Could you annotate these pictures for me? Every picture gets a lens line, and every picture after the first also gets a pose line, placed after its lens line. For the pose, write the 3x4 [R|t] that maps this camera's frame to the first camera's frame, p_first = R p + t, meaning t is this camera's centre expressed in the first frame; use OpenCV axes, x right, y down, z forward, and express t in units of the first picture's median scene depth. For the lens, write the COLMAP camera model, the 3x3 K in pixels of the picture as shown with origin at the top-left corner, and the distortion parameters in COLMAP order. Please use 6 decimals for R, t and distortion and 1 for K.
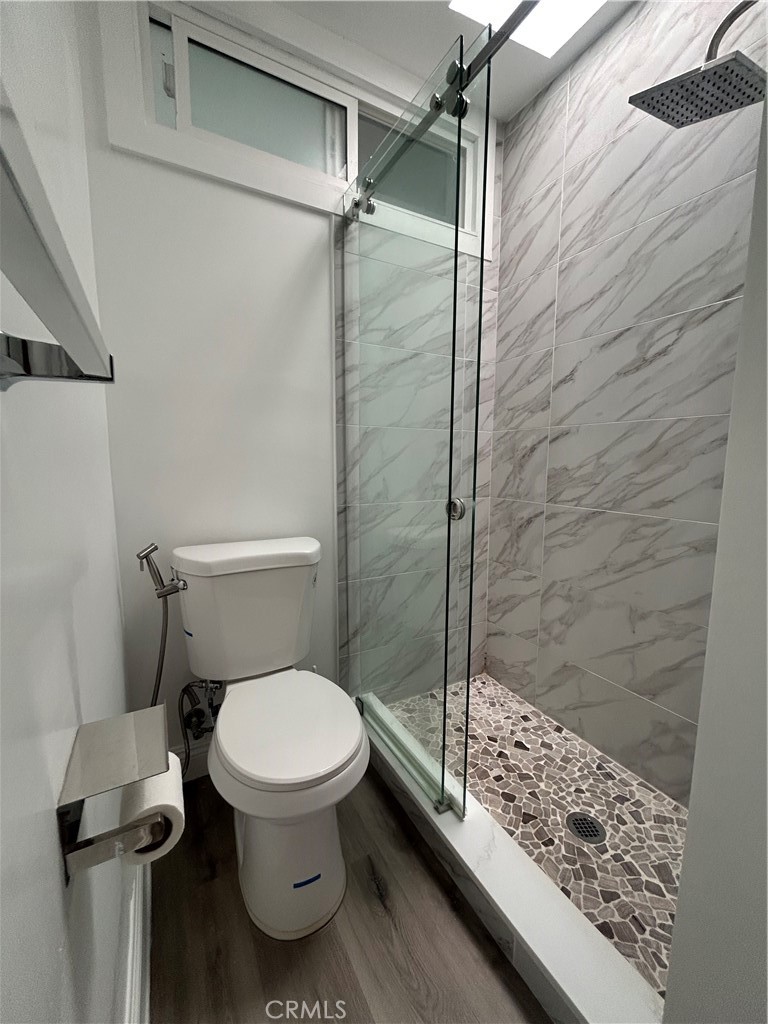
lens RADIAL K [[414.0, 0, 382.1], [0, 414.0, 511.8], [0, 0, 1]] dist [-0.001117, 0.001291]
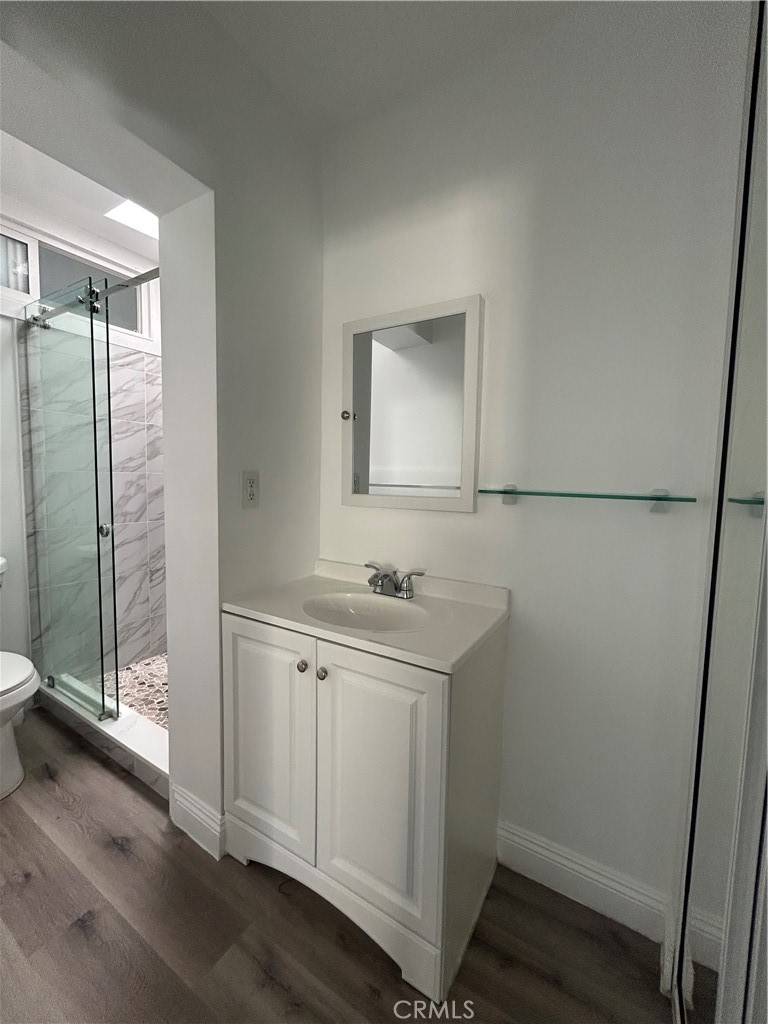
lens RADIAL K [[414.0, 0, 387.6], [0, 414.0, 514.8], [0, 0, 1]] dist [-0.001117, 0.001291]
pose [[0.867361, -0.021056, 0.497235, 0.241079], [0.038320, 0.998964, -0.024542, 0.010717], [-0.496203, 0.040341, 0.867269, -0.731630]]
